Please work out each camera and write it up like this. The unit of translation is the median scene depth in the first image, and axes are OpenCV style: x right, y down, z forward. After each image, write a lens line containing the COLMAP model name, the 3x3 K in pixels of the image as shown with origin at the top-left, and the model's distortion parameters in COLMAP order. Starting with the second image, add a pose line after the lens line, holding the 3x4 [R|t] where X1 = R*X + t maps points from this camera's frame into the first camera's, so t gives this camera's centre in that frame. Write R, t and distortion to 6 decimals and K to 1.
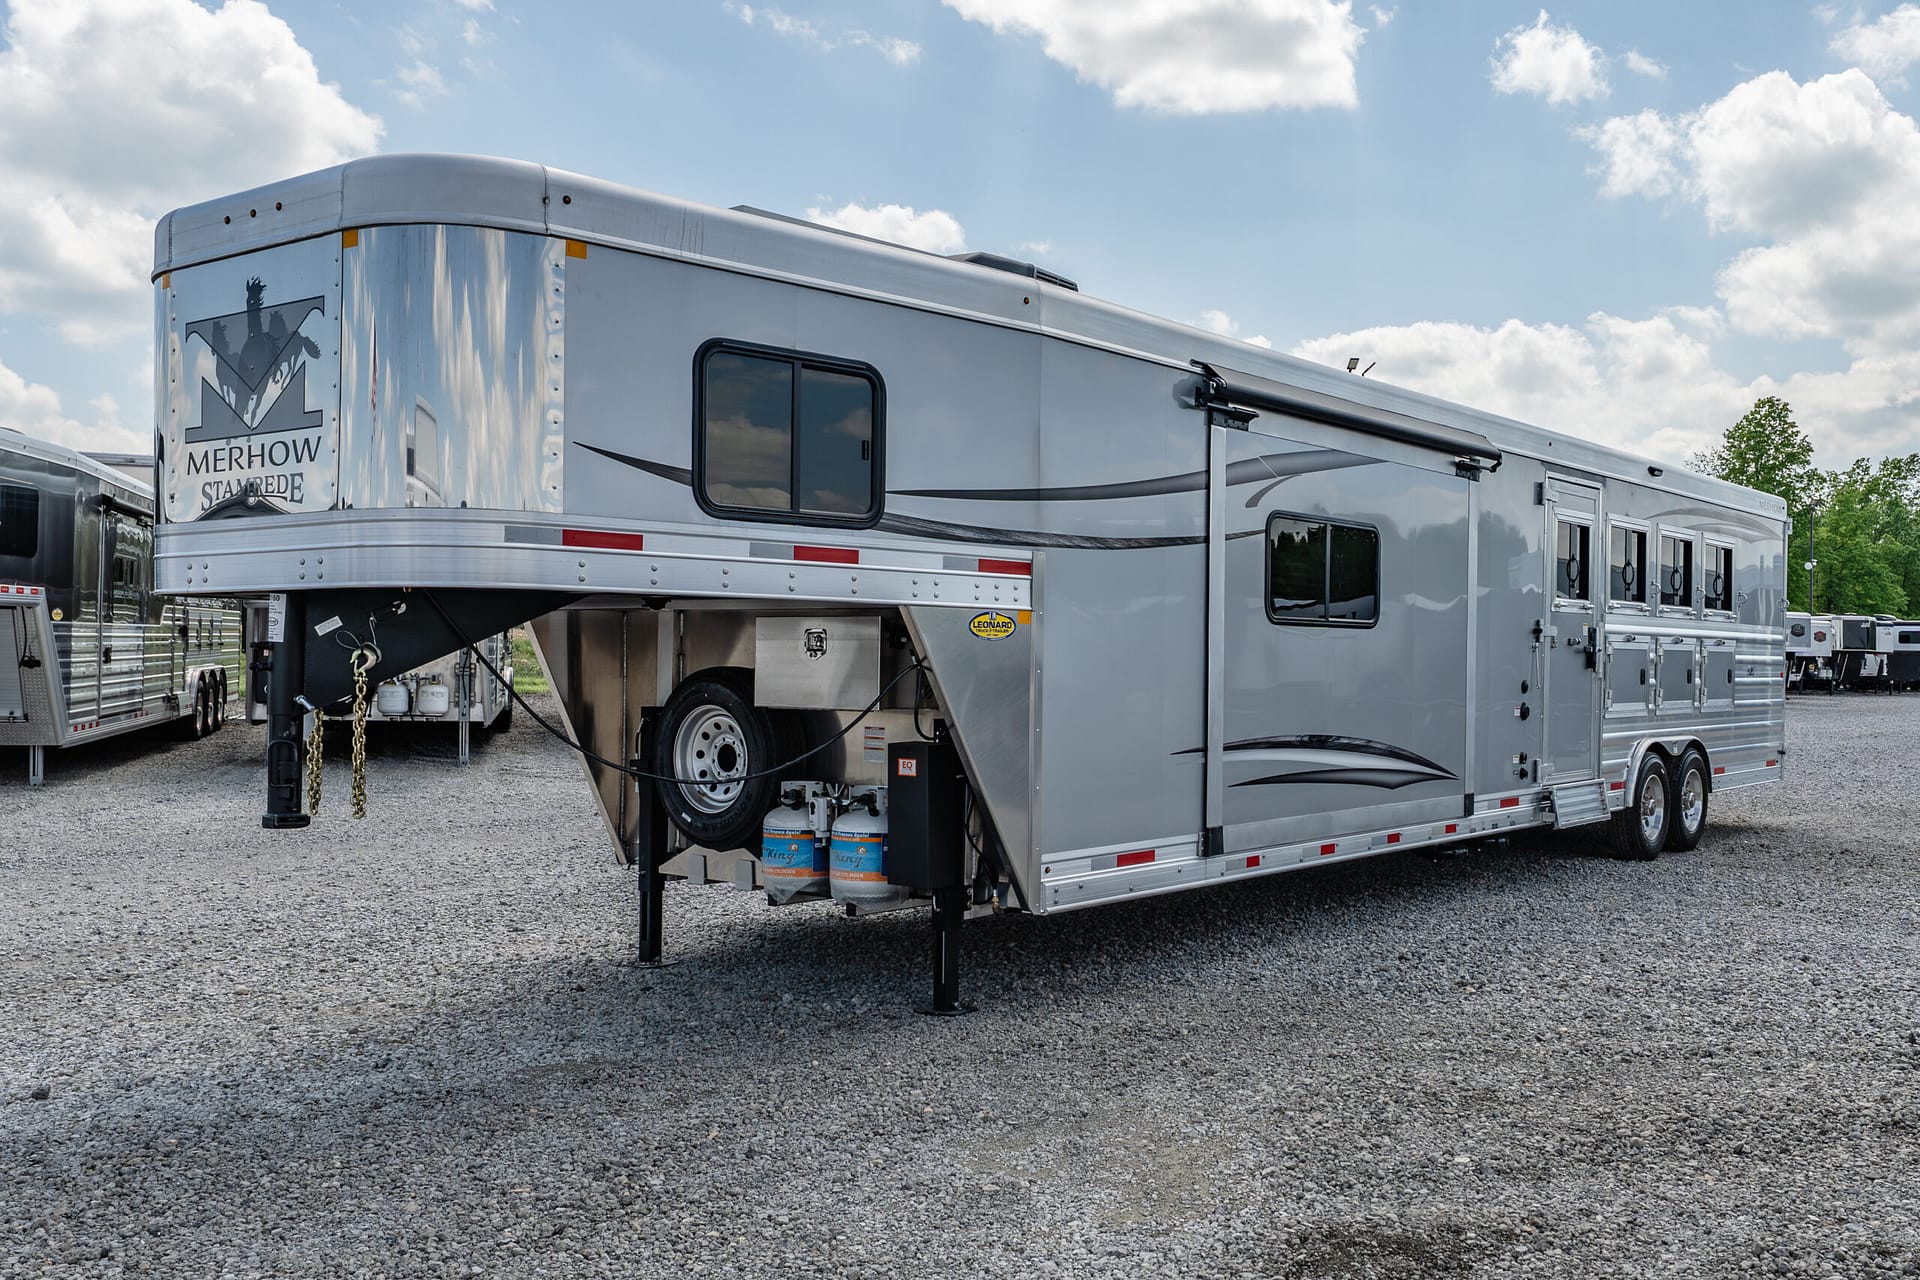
lens RADIAL K [[1758.1, 0, 982.4], [0, 1758.1, 655.5], [0, 0, 1]] dist [0.006660, 0.000000]
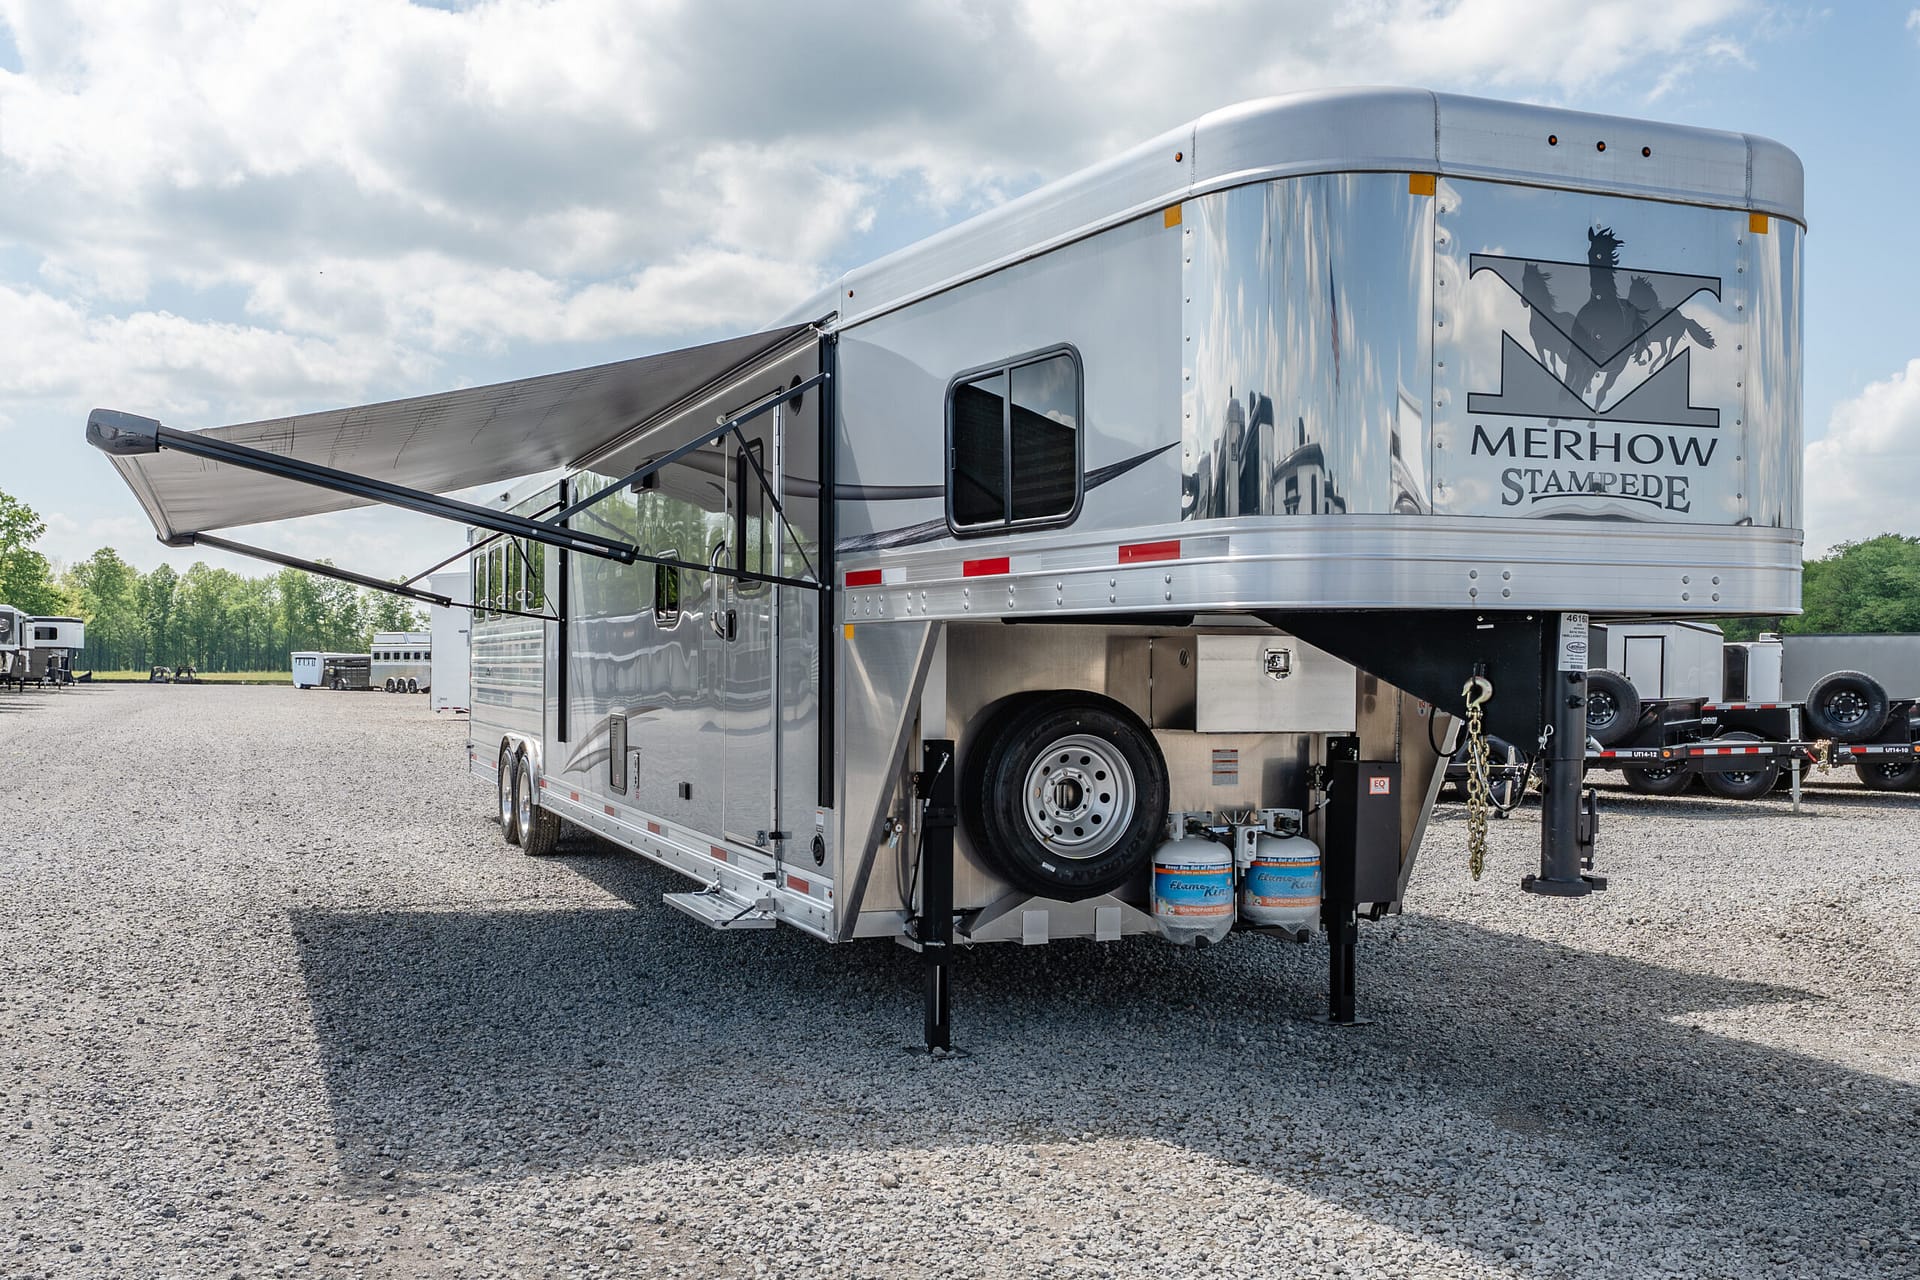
lens RADIAL K [[1758.1, 0, 1005.2], [0, 1758.1, 698.6], [0, 0, 1]] dist [0.006660, 0.000000]
pose [[0.496921, -0.032124, 0.867201, -1.245451], [0.007408, 0.999435, 0.032778, -0.024779], [-0.867764, -0.009864, 0.496878, 0.821347]]
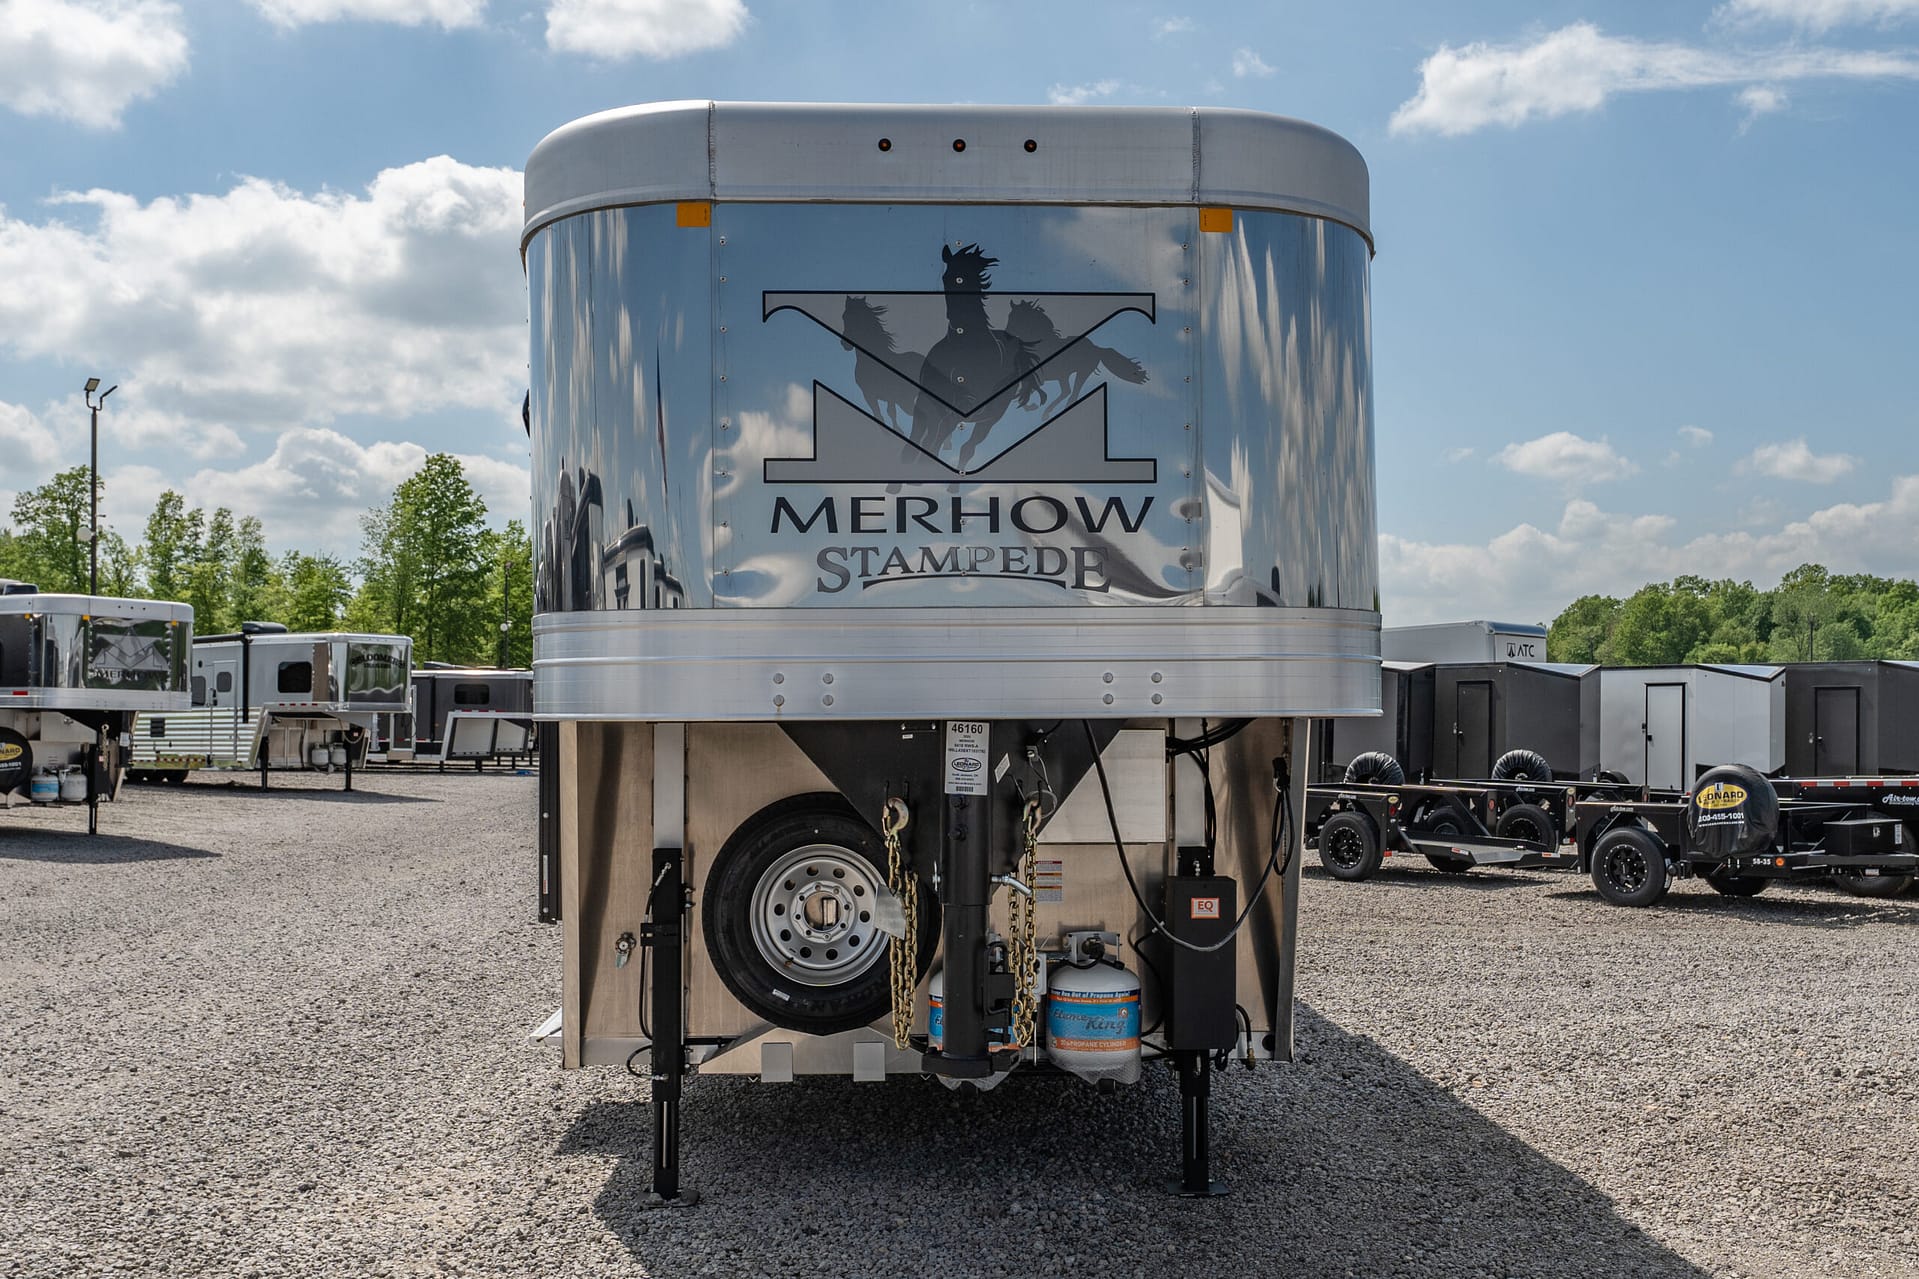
lens RADIAL K [[1887.2, 0, 981.5], [0, 1887.2, 679.2], [0, 0, 1]] dist [0.002129, 0.000000]
pose [[0.740169, -0.003633, 0.672411, -0.869637], [0.017060, 0.999765, -0.013378, -0.042112], [-0.672204, 0.021373, 0.740057, 0.472569]]
